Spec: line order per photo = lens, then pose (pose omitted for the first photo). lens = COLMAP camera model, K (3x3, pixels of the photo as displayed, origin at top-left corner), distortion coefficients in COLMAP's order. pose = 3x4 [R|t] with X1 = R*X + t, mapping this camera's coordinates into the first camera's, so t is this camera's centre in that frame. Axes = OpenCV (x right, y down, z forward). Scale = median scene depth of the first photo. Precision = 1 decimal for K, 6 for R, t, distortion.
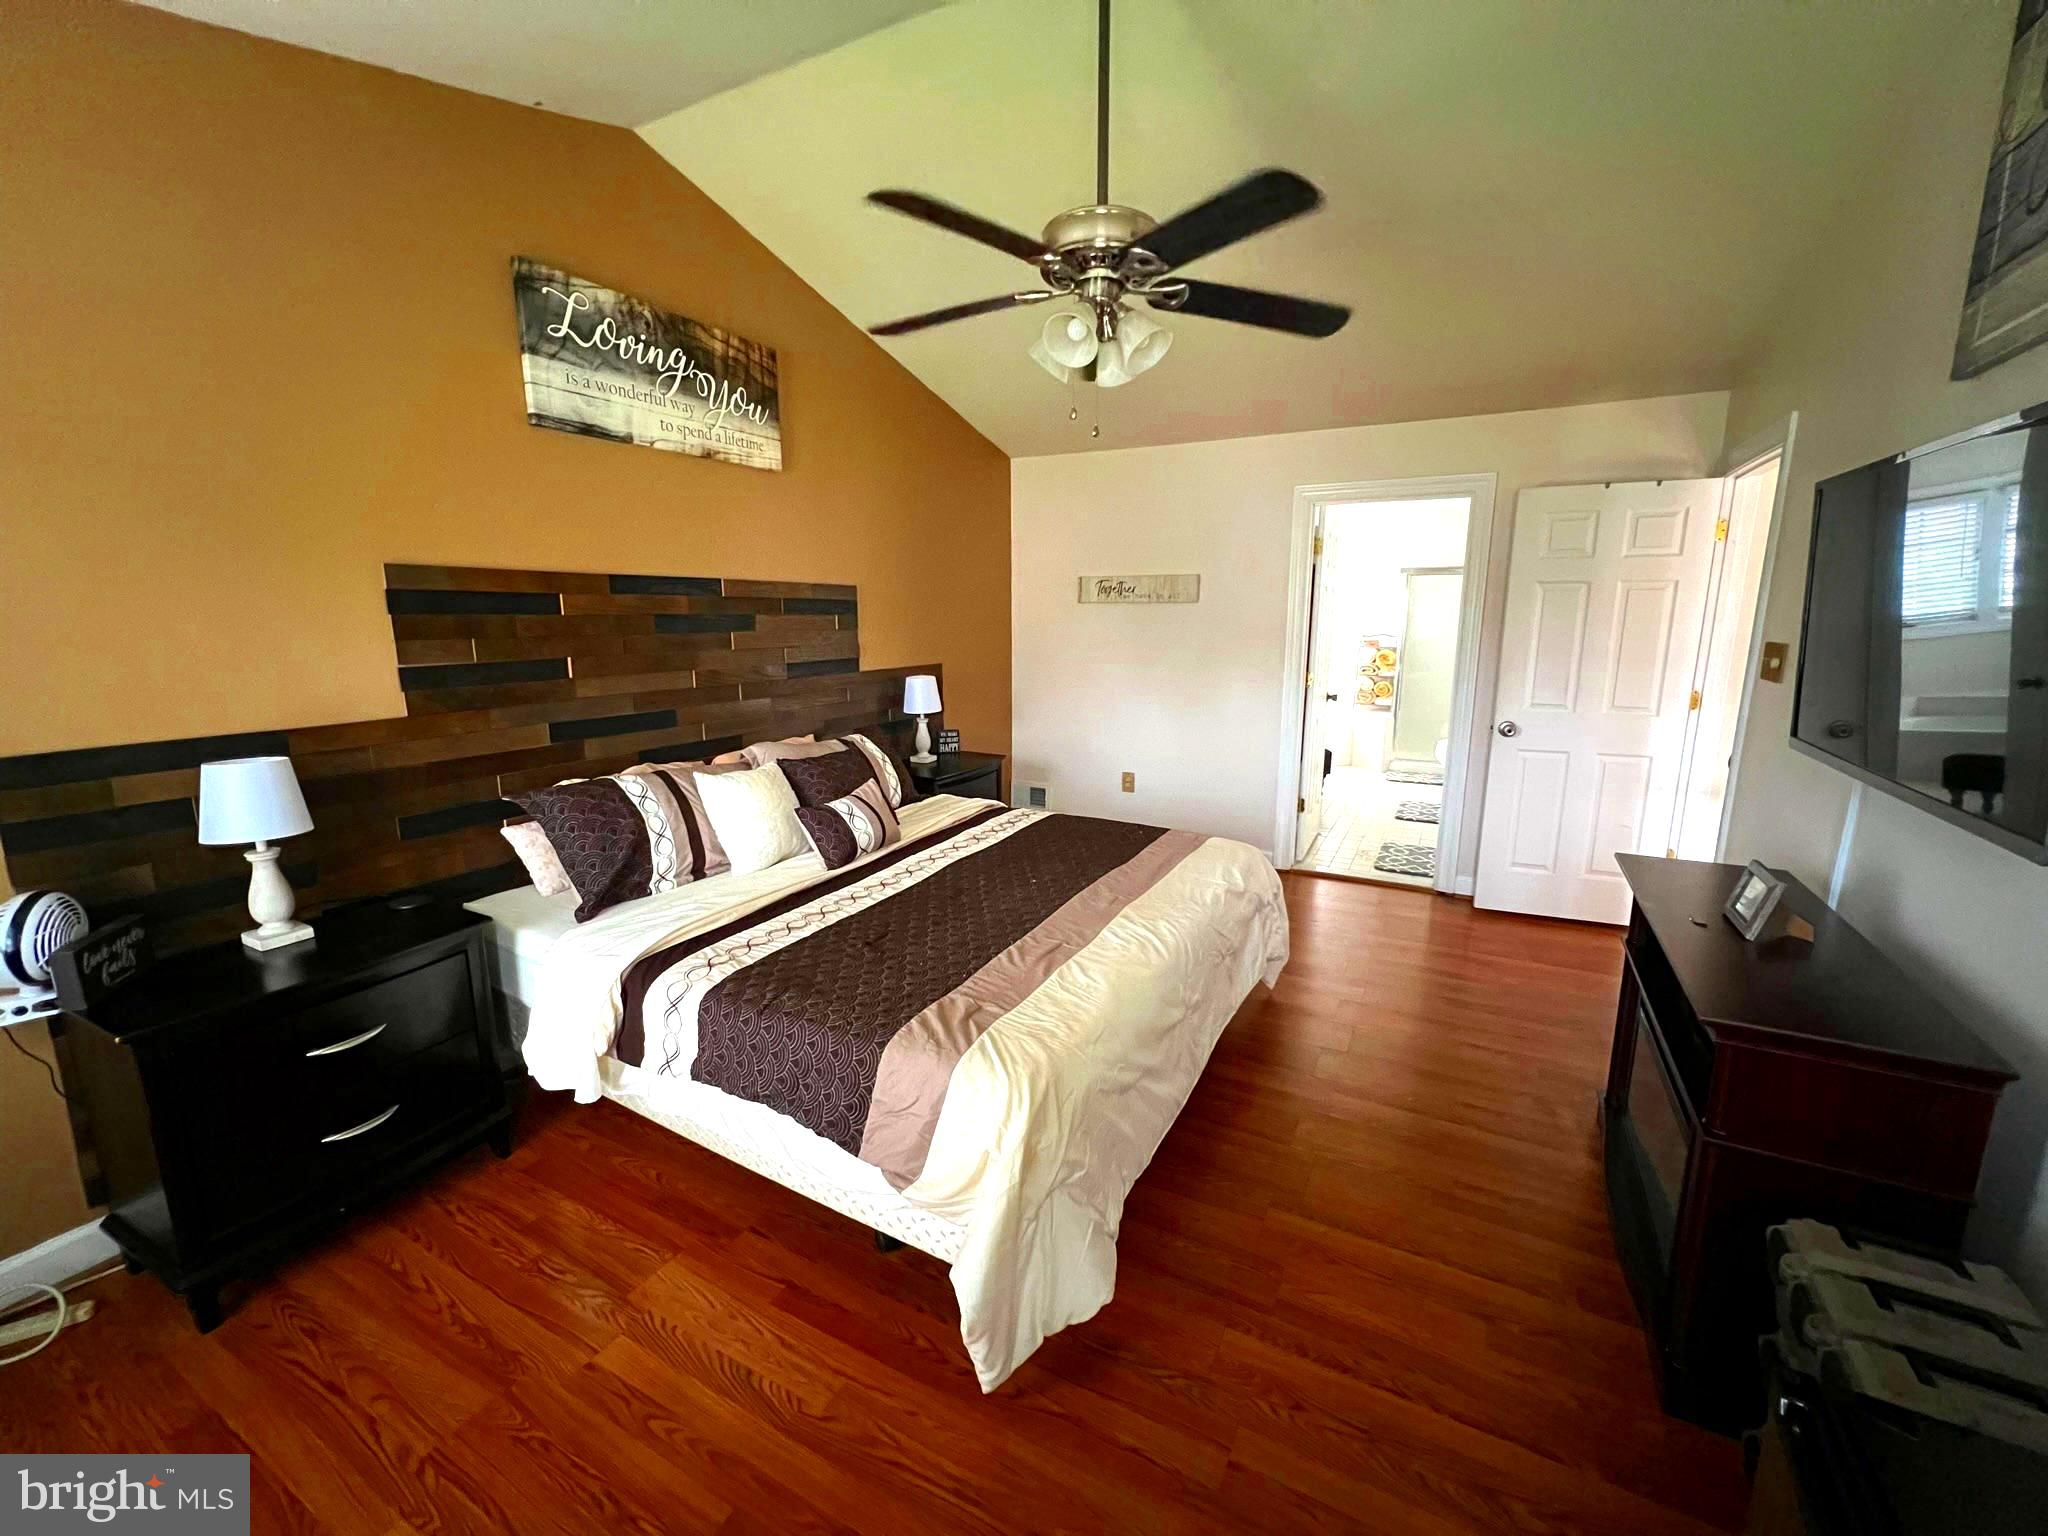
lens RADIAL K [[820.4, 0, 1033.9], [0, 820.4, 766.5], [0, 0, 1]] dist [-0.001980, 0.000898]
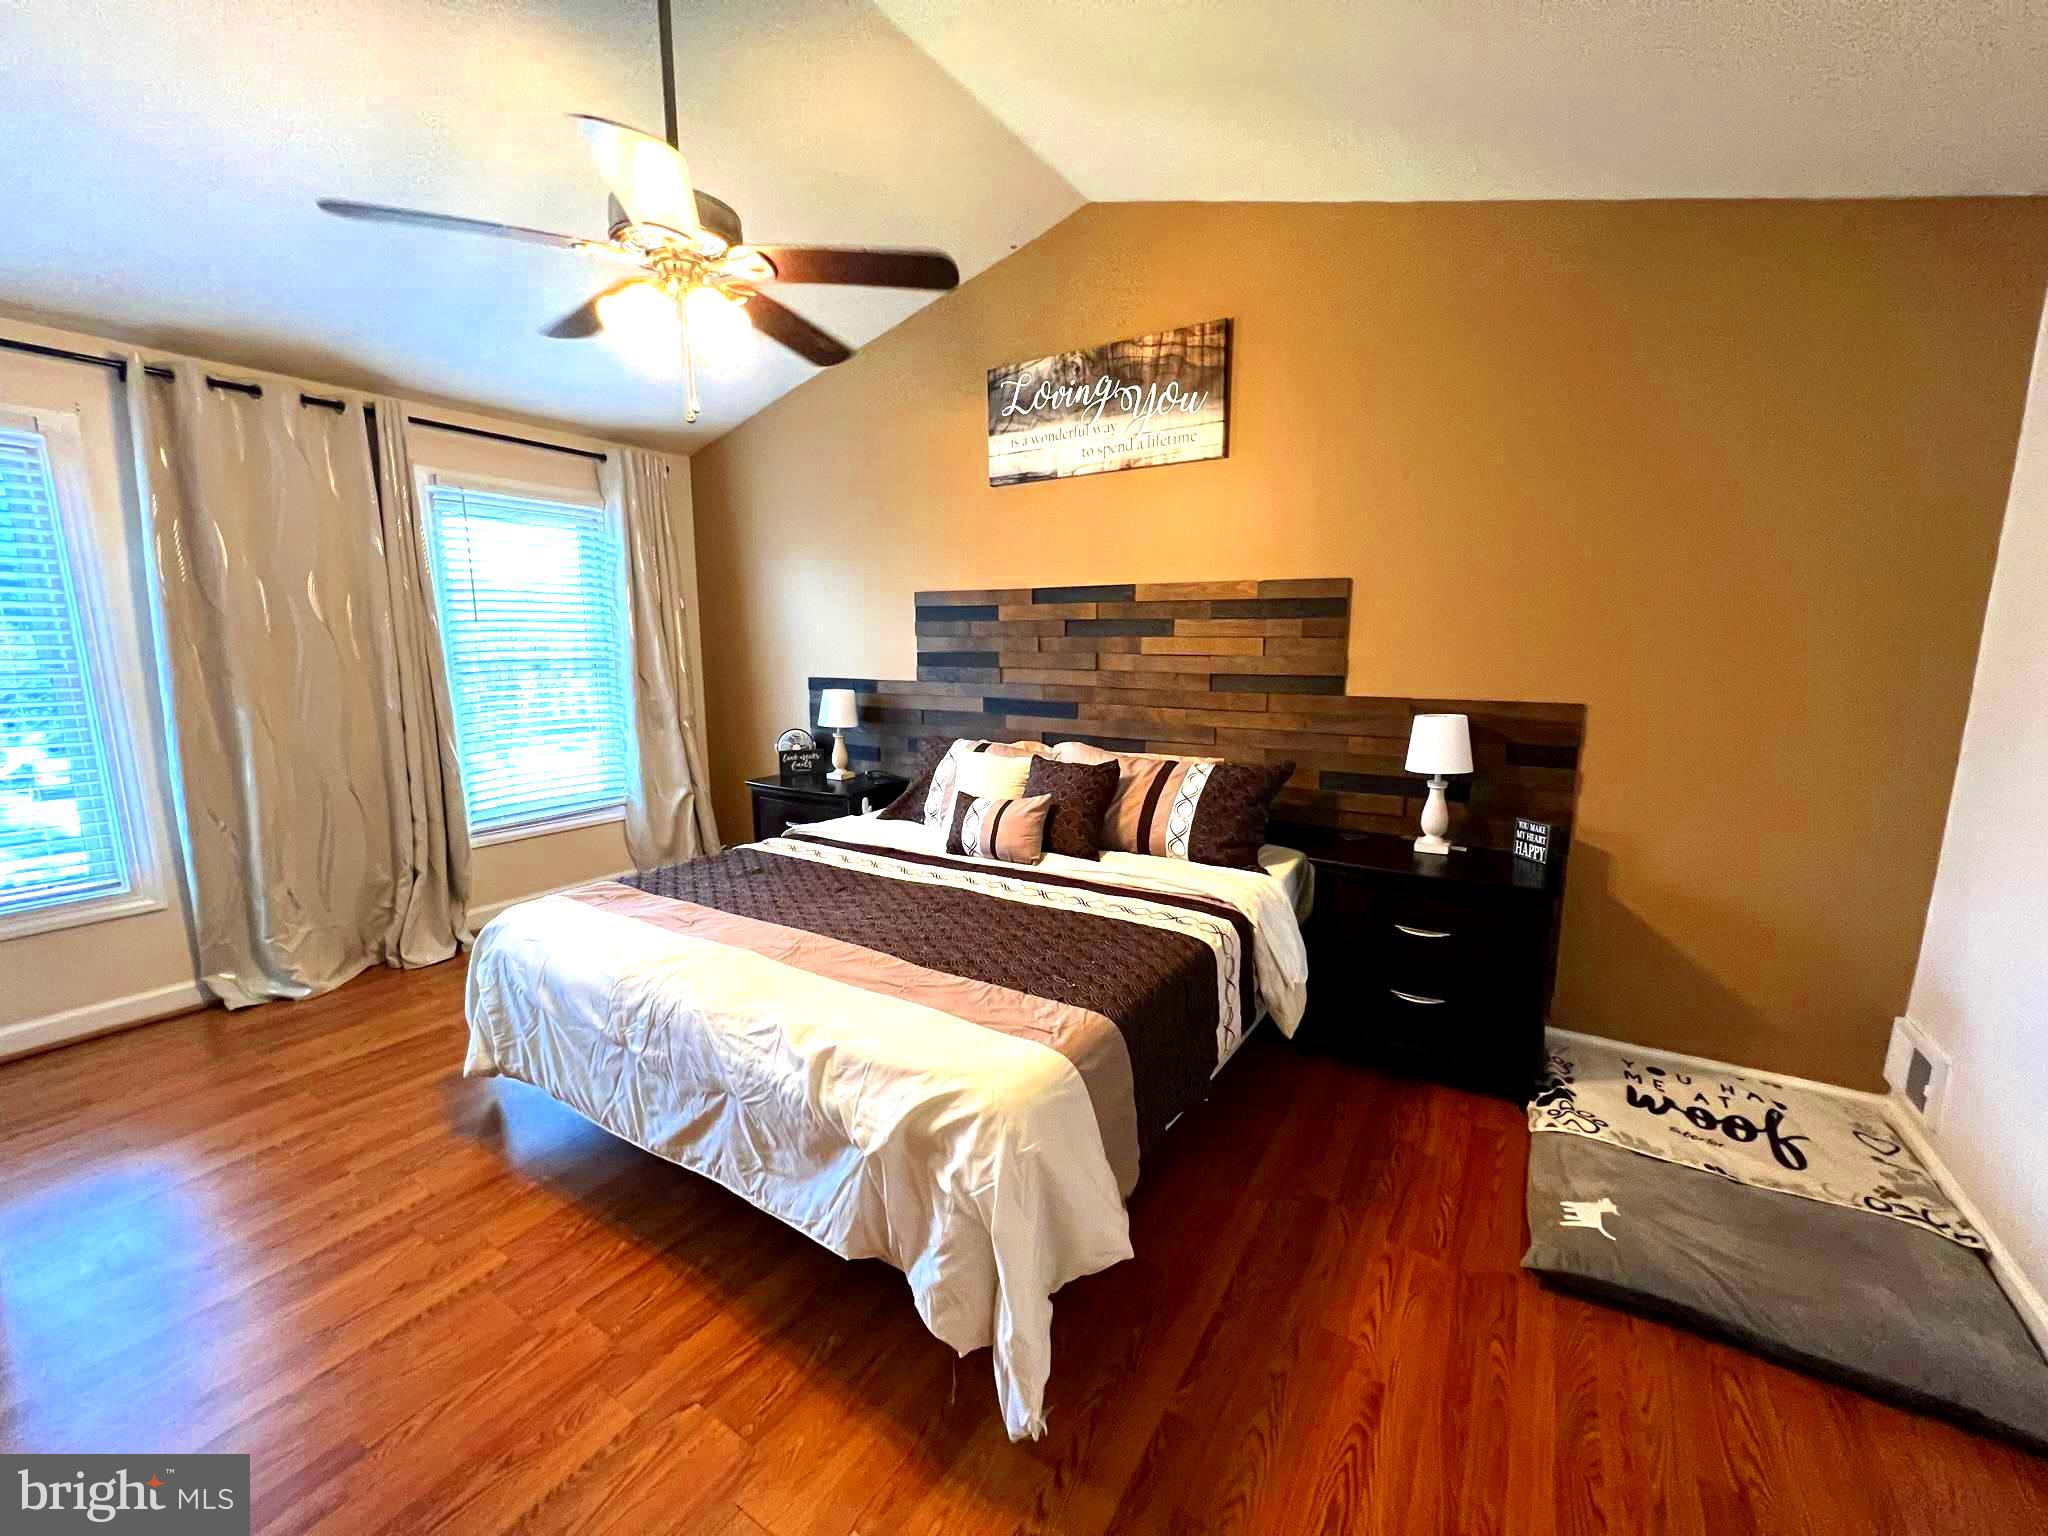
lens RADIAL K [[820.4, 0, 1024.4], [0, 820.4, 768.9], [0, 0, 1]] dist [-0.001980, 0.000898]
pose [[-0.080708, 0.160376, -0.983751, 0.745599], [-0.184445, 0.967522, 0.172862, -0.175147], [0.979523, 0.195399, -0.048506, 1.066793]]
